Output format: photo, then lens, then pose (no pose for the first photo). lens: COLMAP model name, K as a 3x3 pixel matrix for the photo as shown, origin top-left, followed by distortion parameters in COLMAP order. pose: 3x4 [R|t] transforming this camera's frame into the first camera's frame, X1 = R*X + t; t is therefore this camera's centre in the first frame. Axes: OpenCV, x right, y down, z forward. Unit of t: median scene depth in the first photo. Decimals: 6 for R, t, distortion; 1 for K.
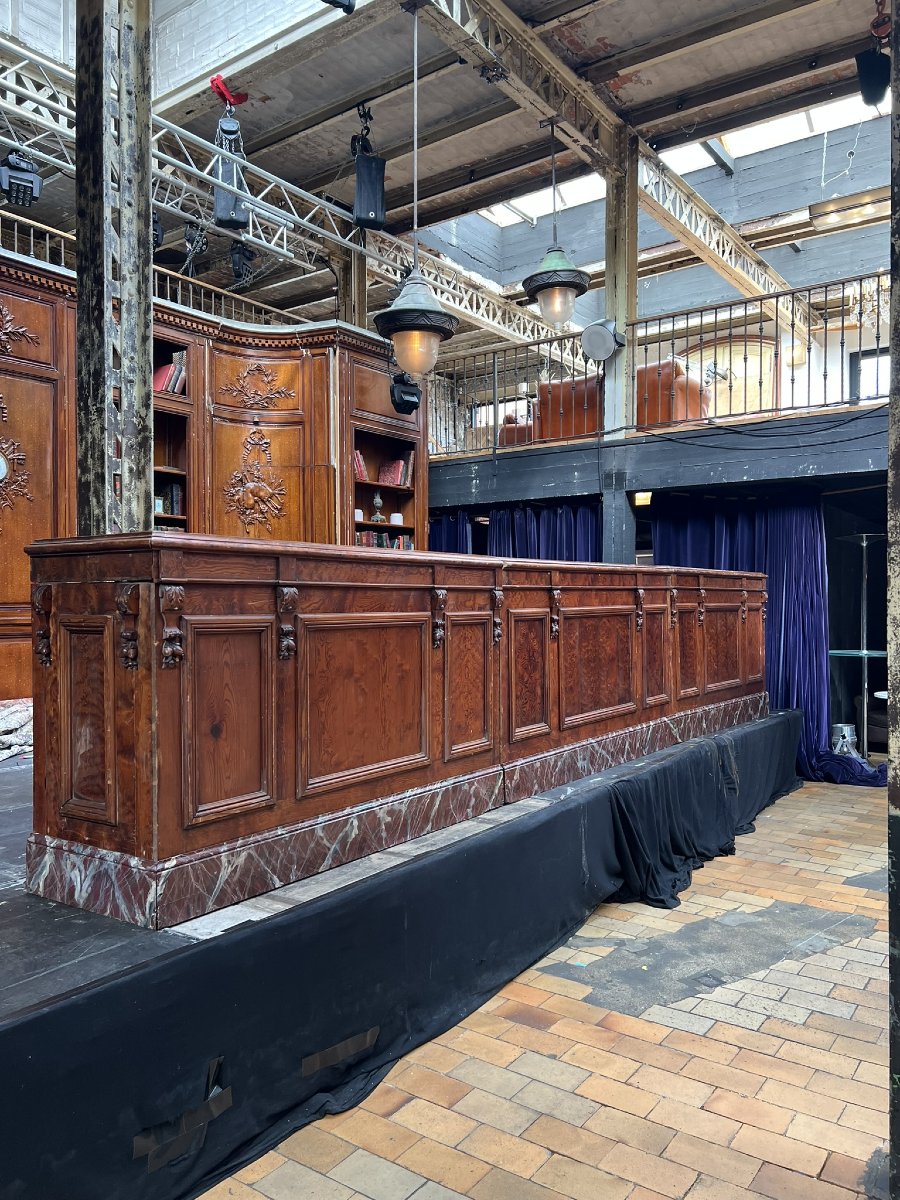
lens RADIAL K [[905.4, 0, 457.3], [0, 905.4, 605.0], [0, 0, 1]] dist [0.067503, -0.087317]
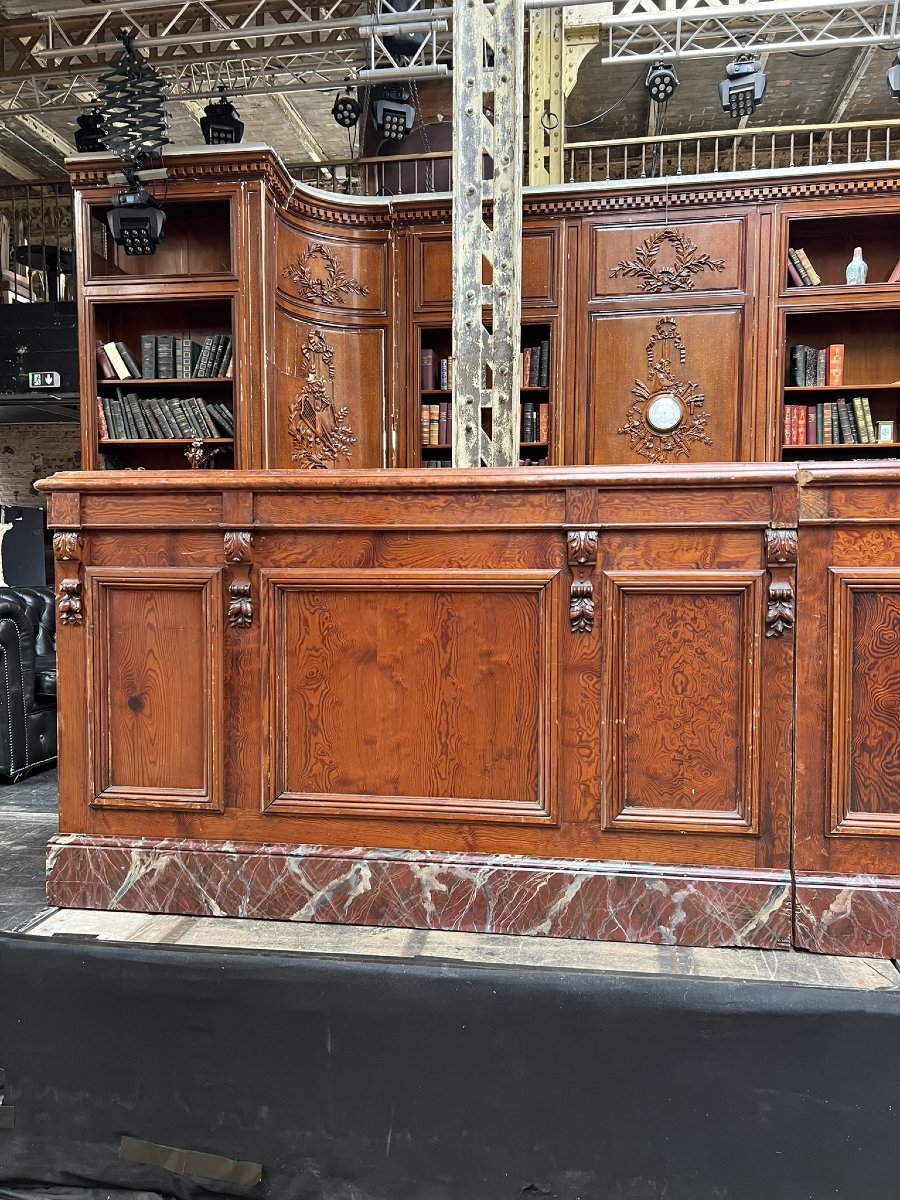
lens RADIAL K [[899.8, 0, 451.0], [0, 899.8, 608.3], [0, 0, 1]] dist [0.061487, -0.081717]
pose [[0.440948, 0.054679, -0.895866, 0.425880], [-0.006653, 0.998314, 0.057657, -0.000579], [0.897508, -0.019463, 0.440568, 0.622177]]
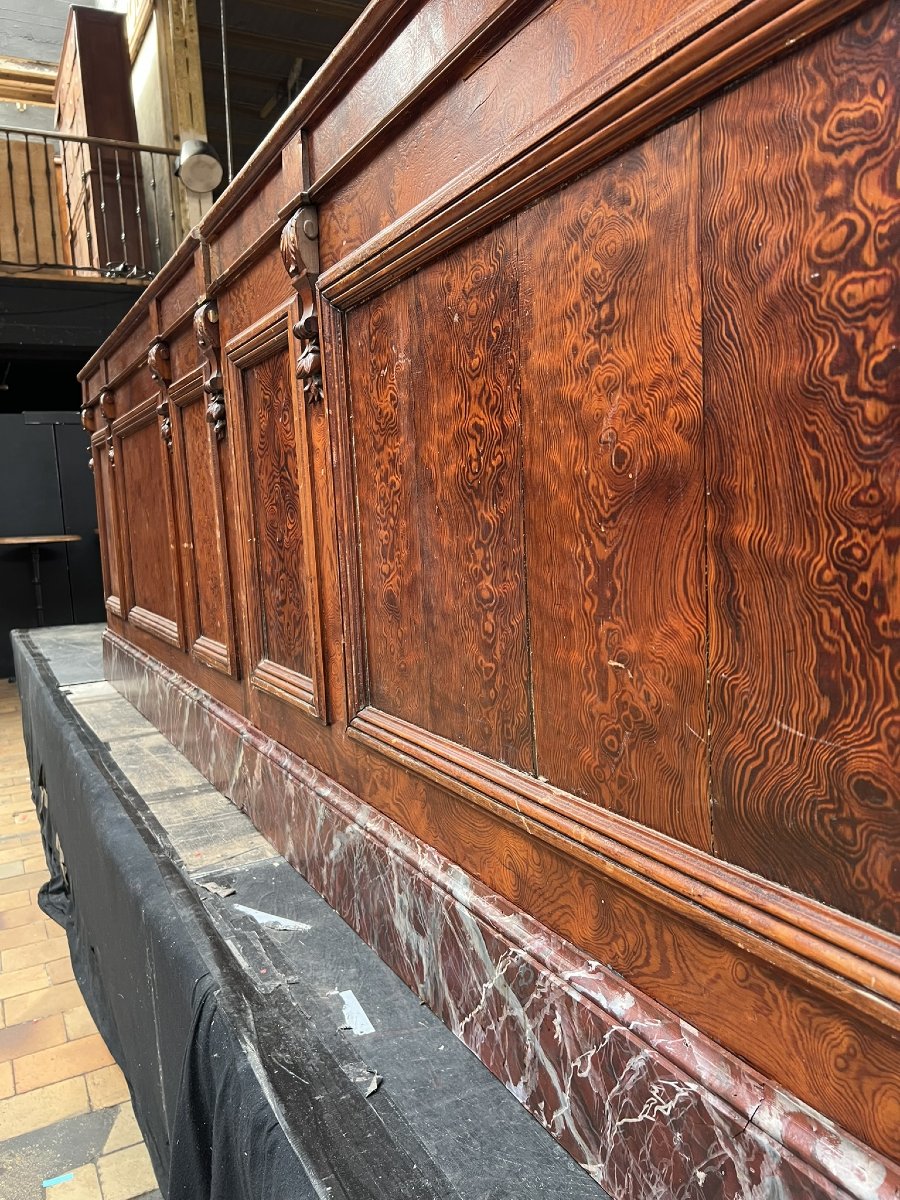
lens RADIAL K [[899.8, 0, 451.0], [0, 899.8, 608.3], [0, 0, 1]] dist [0.061487, -0.081717]
pose [[-0.450260, 0.133565, -0.882851, 0.385517], [0.052512, 0.990998, 0.123145, 0.075754], [0.891352, 0.009087, -0.453221, 1.315839]]
